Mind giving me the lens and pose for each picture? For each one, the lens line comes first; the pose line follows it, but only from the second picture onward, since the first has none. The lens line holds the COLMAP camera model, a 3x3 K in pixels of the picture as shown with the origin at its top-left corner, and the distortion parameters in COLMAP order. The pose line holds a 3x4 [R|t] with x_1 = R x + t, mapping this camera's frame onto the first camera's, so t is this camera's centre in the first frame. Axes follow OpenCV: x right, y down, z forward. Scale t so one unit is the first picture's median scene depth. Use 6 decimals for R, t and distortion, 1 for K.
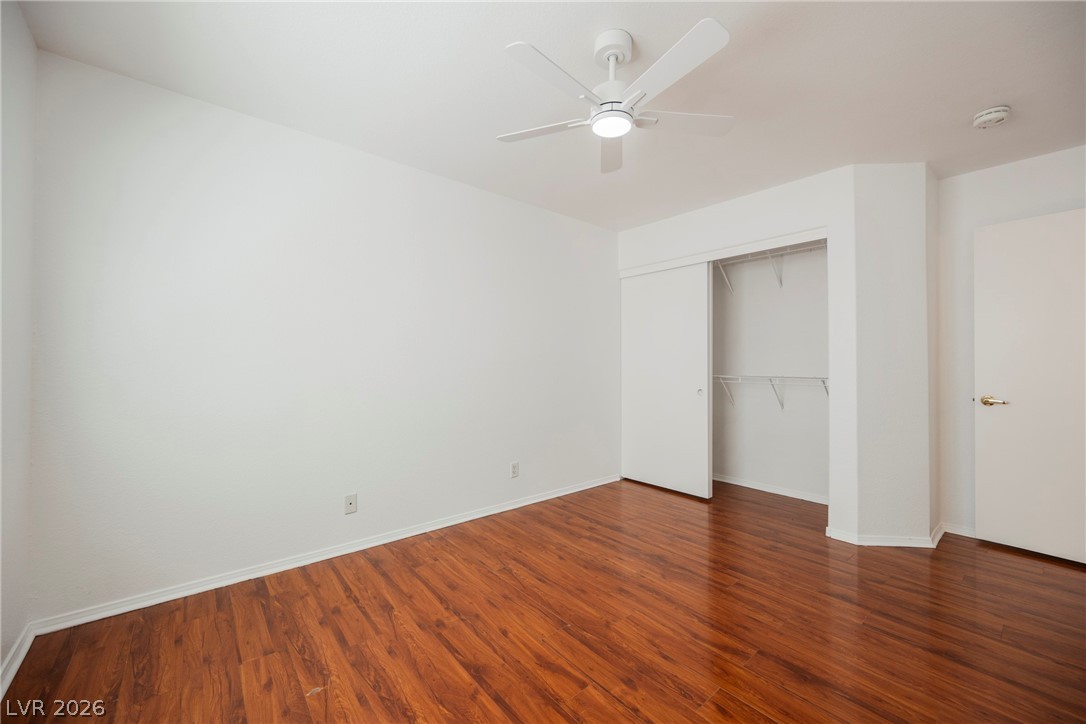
lens RADIAL K [[424.3, 0, 546.2], [0, 424.3, 359.3], [0, 0, 1]] dist [-0.000702, -0.000067]
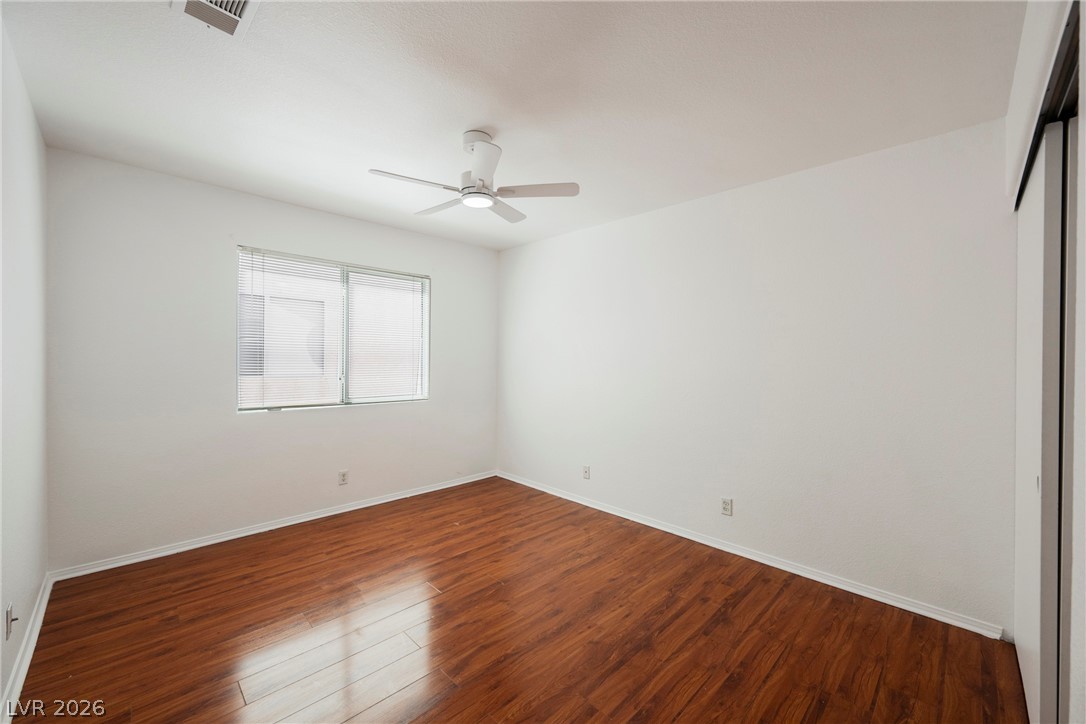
lens RADIAL K [[424.3, 0, 545.8], [0, 424.3, 362.7], [0, 0, 1]] dist [-0.000702, -0.000067]
pose [[0.081996, 0.007841, -0.996602, 1.072258], [-0.003031, 0.999966, 0.007619, -0.052404], [0.996628, 0.002396, 0.082017, 0.803821]]
